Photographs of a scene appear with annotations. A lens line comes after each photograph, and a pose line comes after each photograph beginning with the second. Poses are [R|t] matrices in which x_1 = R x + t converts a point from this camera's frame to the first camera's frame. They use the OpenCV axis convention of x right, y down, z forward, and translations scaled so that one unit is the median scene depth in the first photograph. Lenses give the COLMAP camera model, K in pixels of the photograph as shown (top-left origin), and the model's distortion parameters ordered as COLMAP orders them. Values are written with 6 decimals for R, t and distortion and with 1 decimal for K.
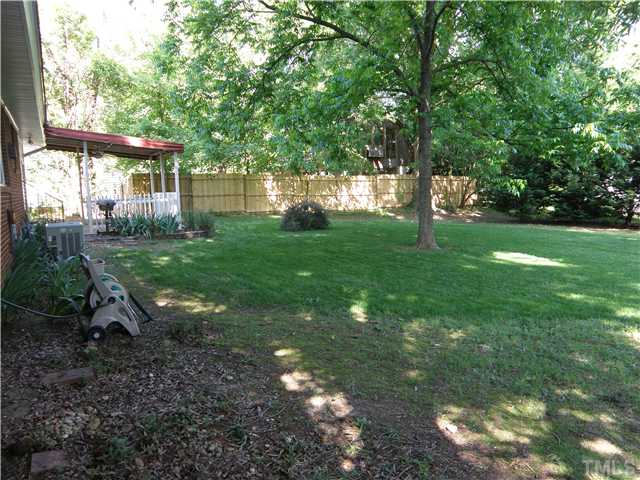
lens RADIAL K [[527.5, 0, 331.0], [0, 527.5, 240.0], [0, 0, 1]] dist [-0.001005, 0.002048]
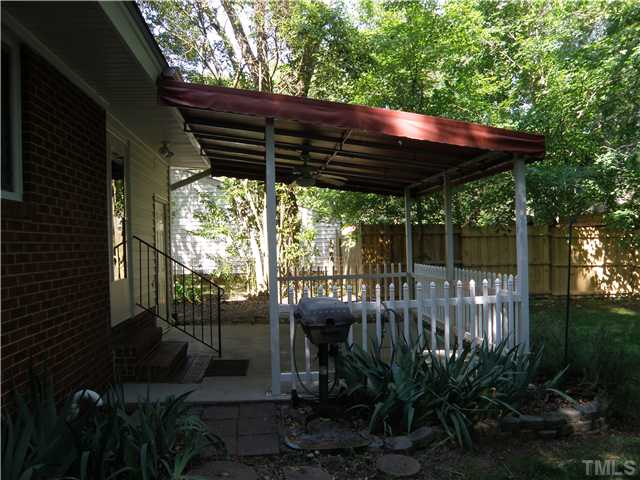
lens RADIAL K [[527.5, 0, 331.0], [0, 527.5, 240.0], [0, 0, 1]] dist [-0.001005, 0.002048]
pose [[0.936362, 0.012280, -0.350821, -0.230892], [-0.047864, 0.994520, -0.092943, -0.062308], [0.347758, 0.103820, 0.931819, 0.517548]]
